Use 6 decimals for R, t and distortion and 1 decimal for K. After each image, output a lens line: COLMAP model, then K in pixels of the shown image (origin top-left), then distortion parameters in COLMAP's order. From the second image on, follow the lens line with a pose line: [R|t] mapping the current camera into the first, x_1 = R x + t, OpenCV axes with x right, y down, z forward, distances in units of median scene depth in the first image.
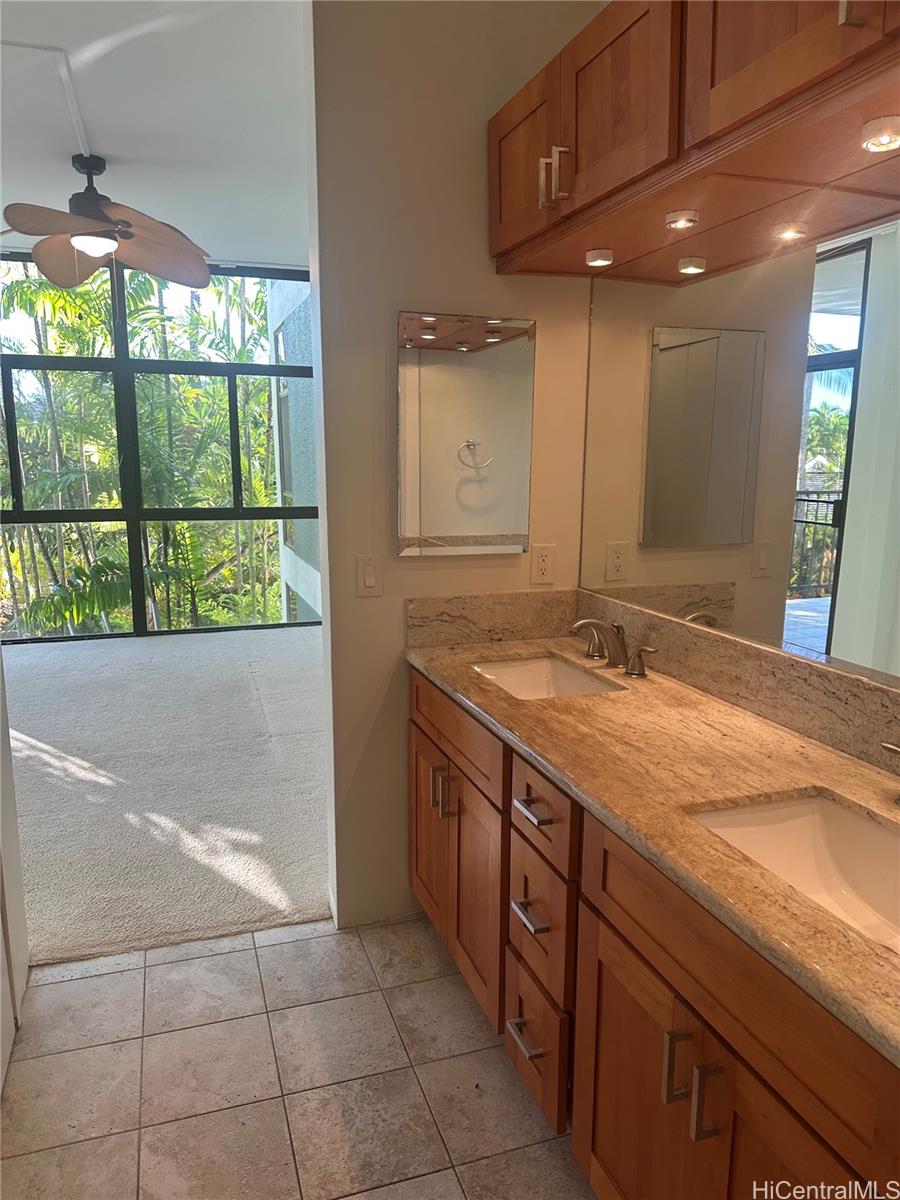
lens RADIAL K [[841.1, 0, 445.4], [0, 841.1, 598.1], [0, 0, 1]] dist [0.117564, -0.162441]
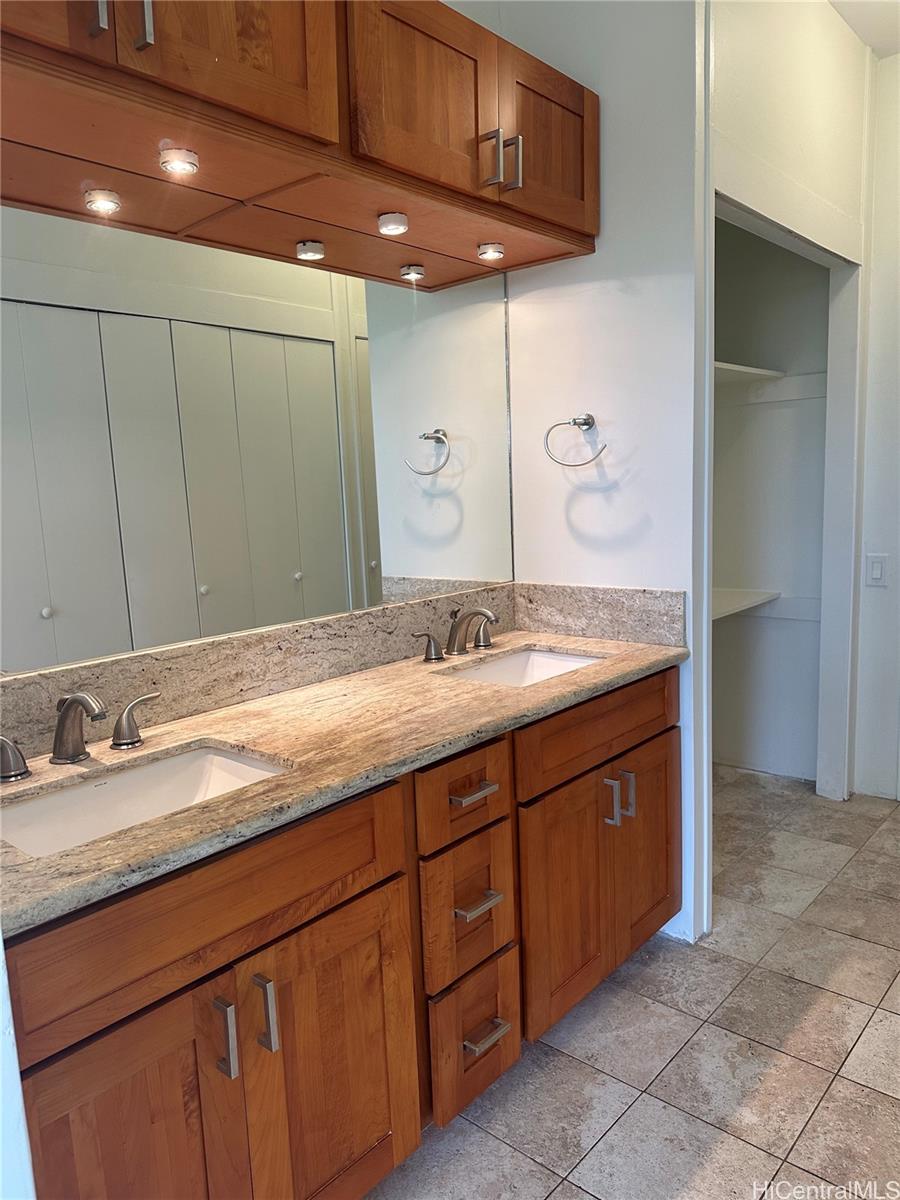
lens RADIAL K [[841.1, 0, 445.4], [0, 841.1, 598.1], [0, 0, 1]] dist [0.117564, -0.162441]
pose [[-0.500765, -0.097416, 0.860084, -0.644060], [0.187348, 0.957895, 0.217574, -0.167685], [-0.845065, 0.270089, -0.461430, 1.317656]]
